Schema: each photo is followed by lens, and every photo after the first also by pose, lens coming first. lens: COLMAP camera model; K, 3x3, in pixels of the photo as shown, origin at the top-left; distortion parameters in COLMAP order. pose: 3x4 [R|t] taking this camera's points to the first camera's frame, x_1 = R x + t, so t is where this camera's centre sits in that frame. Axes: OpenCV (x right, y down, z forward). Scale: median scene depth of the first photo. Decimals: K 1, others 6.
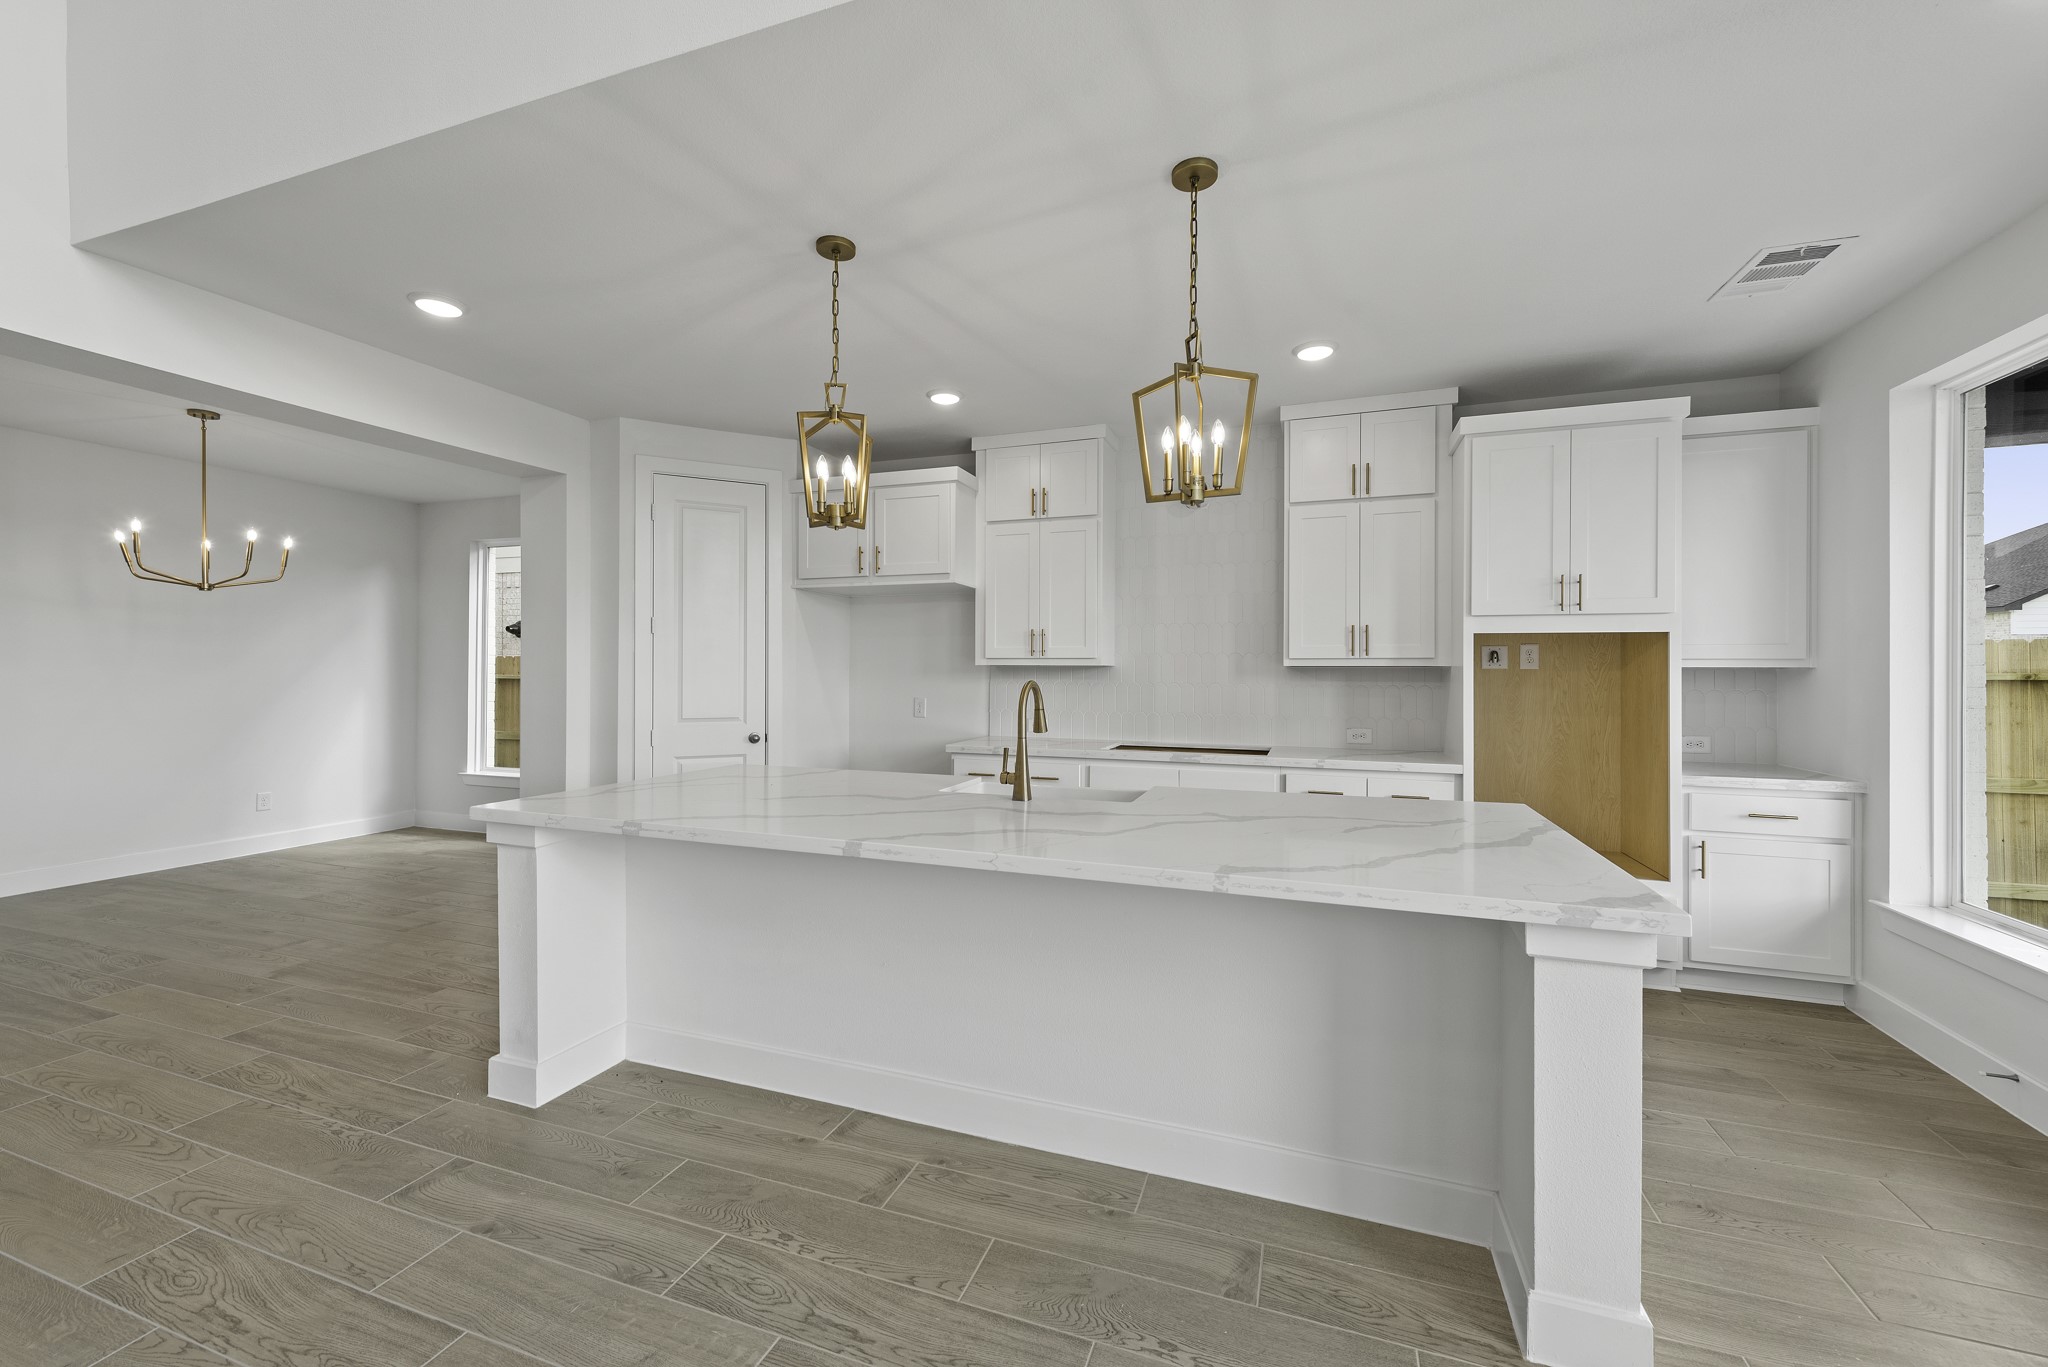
lens RADIAL K [[807.9, 0, 1025.1], [0, 807.9, 672.0], [0, 0, 1]] dist [0.008242, -0.000998]
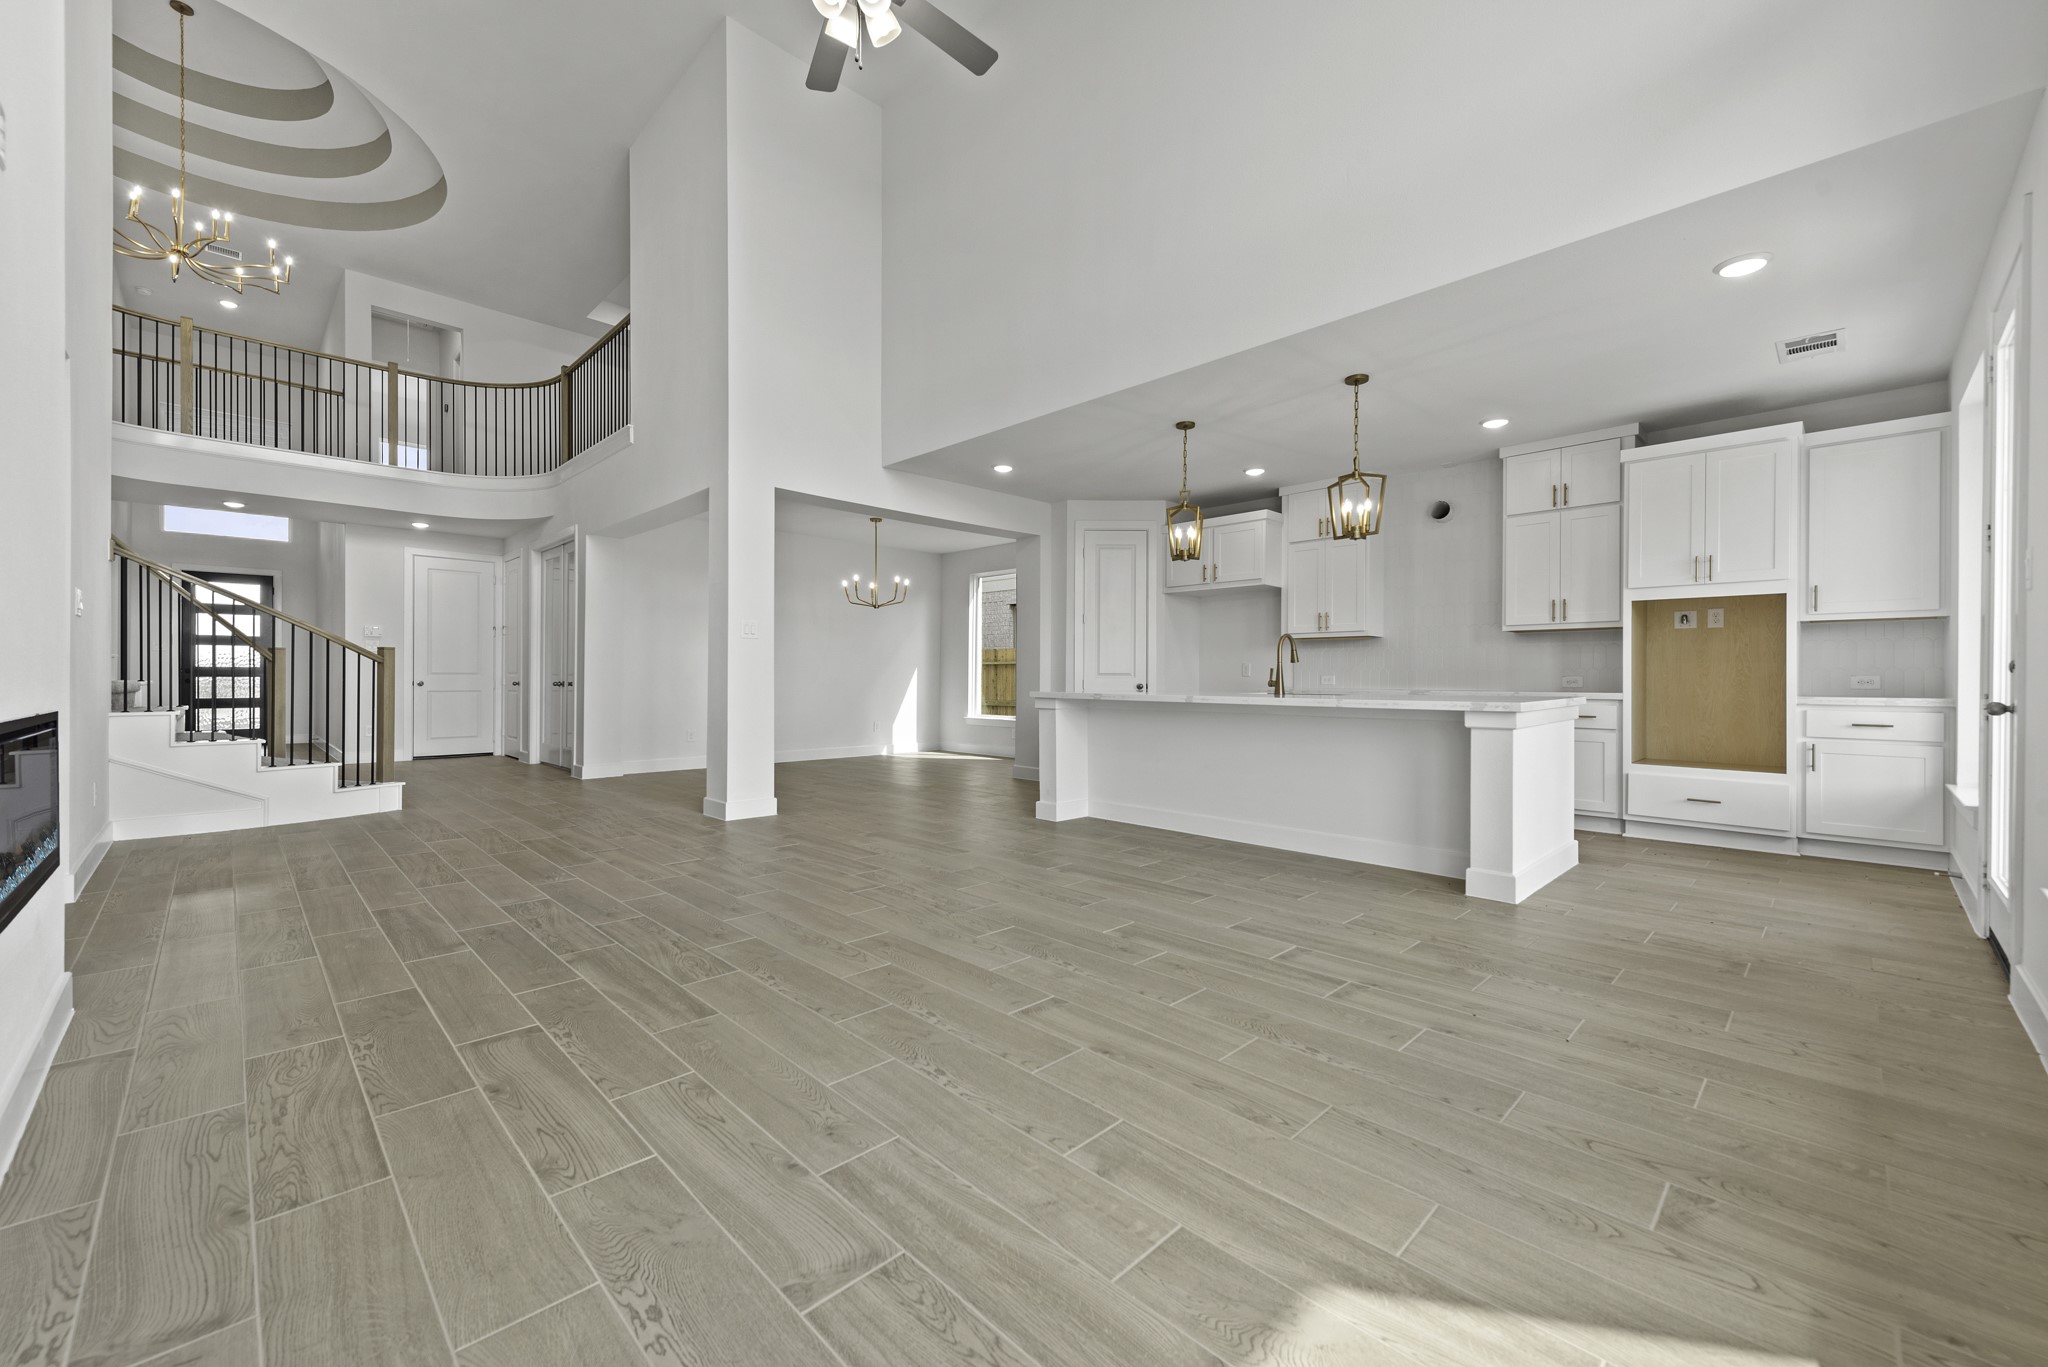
lens RADIAL K [[807.9, 0, 1018.2], [0, 807.9, 685.7], [0, 0, 1]] dist [0.008242, -0.000998]
pose [[0.899290, 0.002667, -0.437345, 0.184849], [0.000024, 0.999981, 0.006147, 0.082433], [0.437353, -0.005538, 0.899273, -0.672049]]
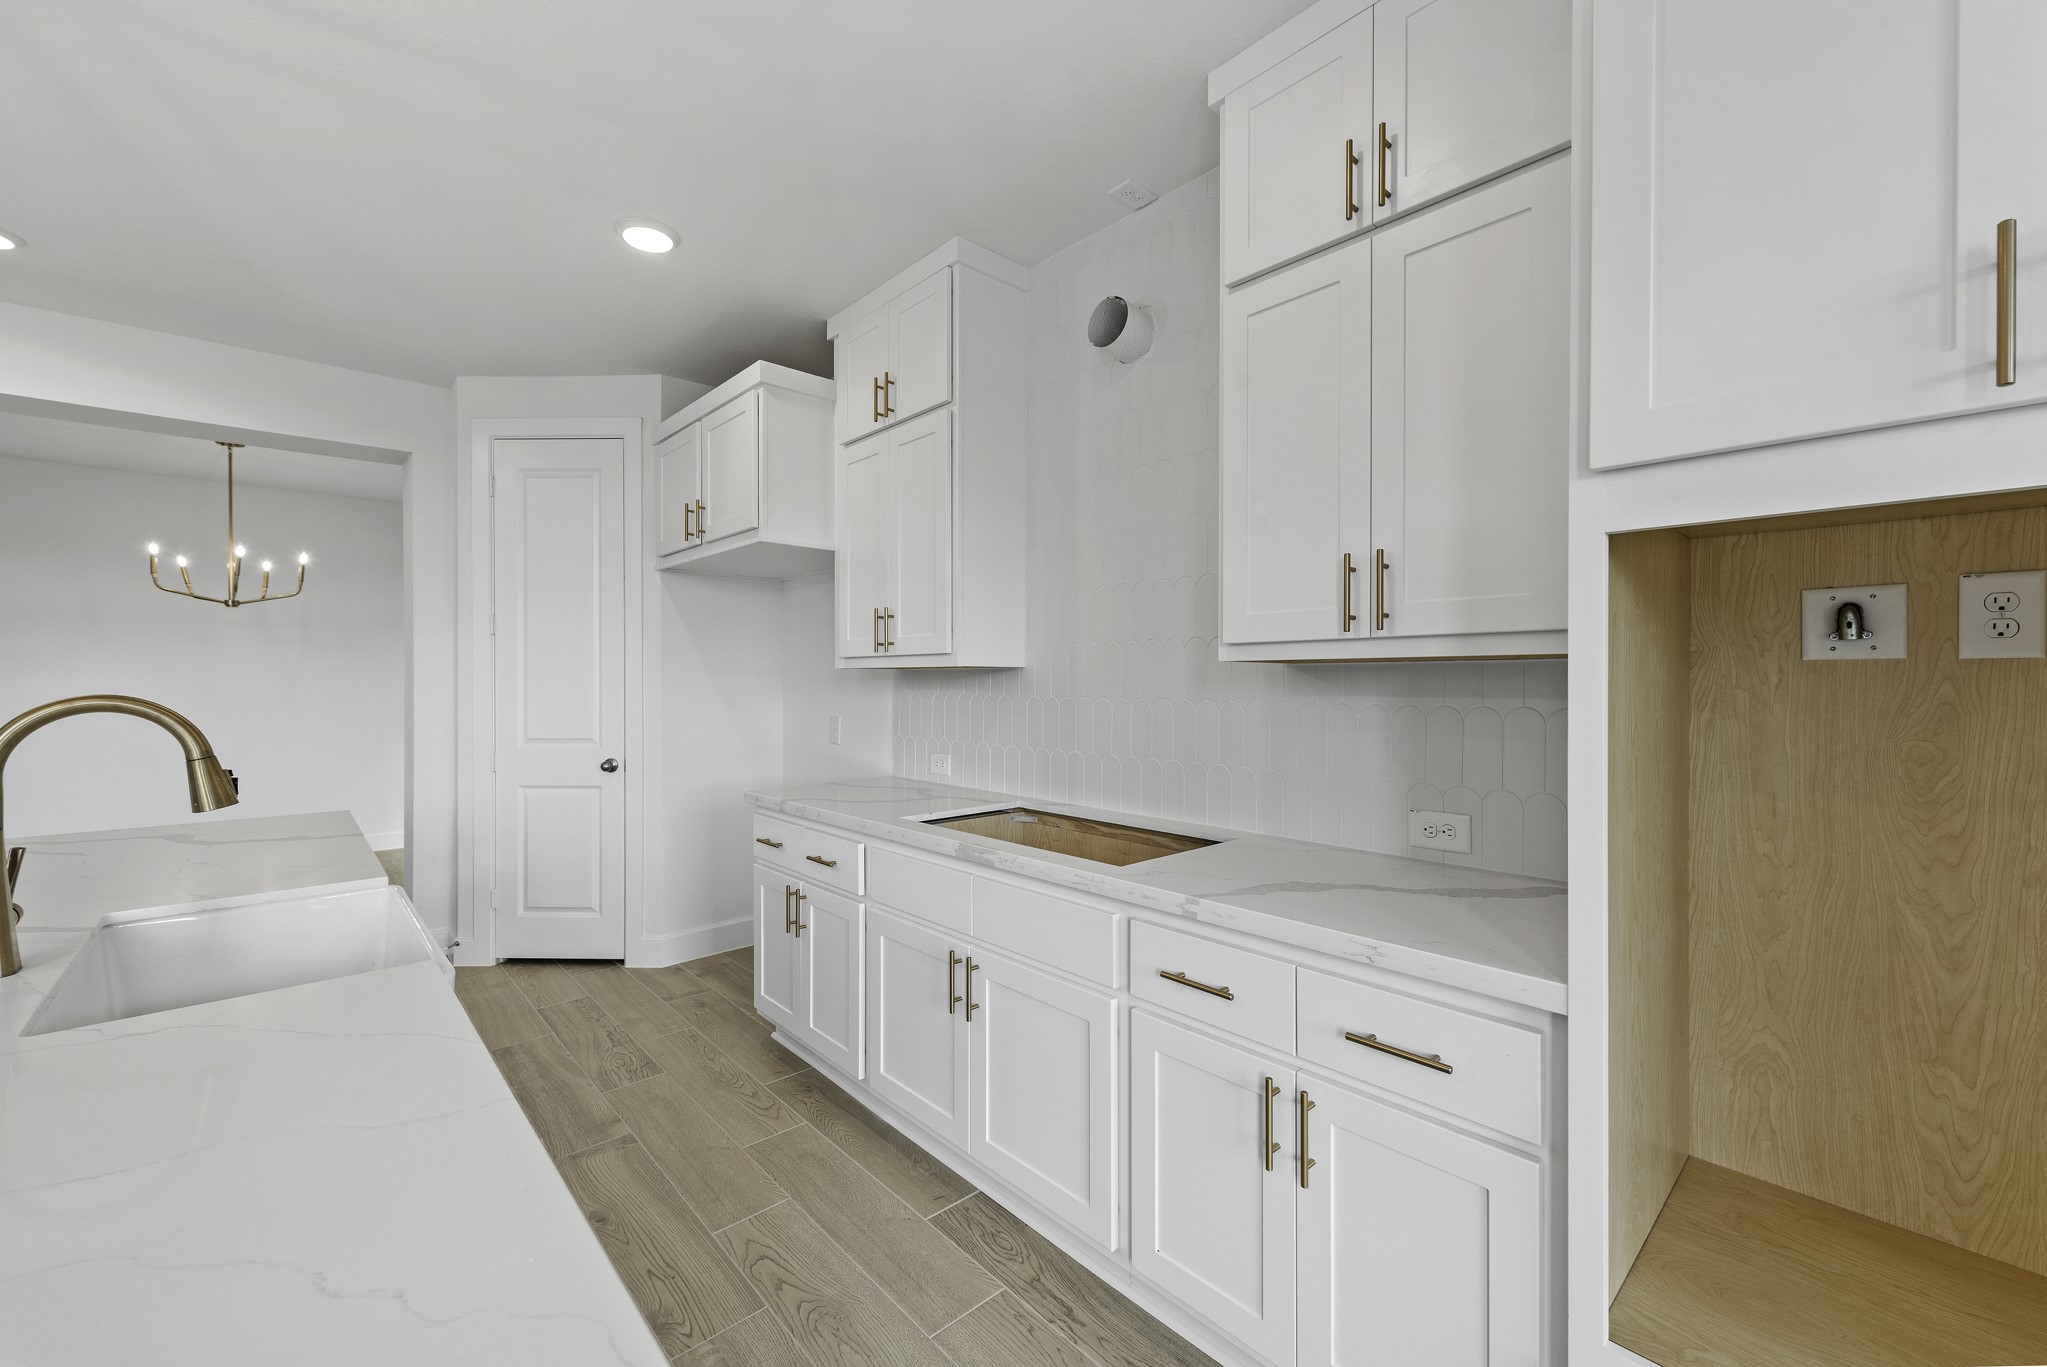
lens RADIAL K [[807.5, 0, 1037.2], [0, 807.5, 685.6], [0, 0, 1]] dist [0.008242, -0.000998]
pose [[0.886638, -0.002126, -0.462459, 0.452030], [0.006627, 0.999945, 0.008109, 0.001581], [0.462417, -0.010255, 0.886603, 0.582329]]
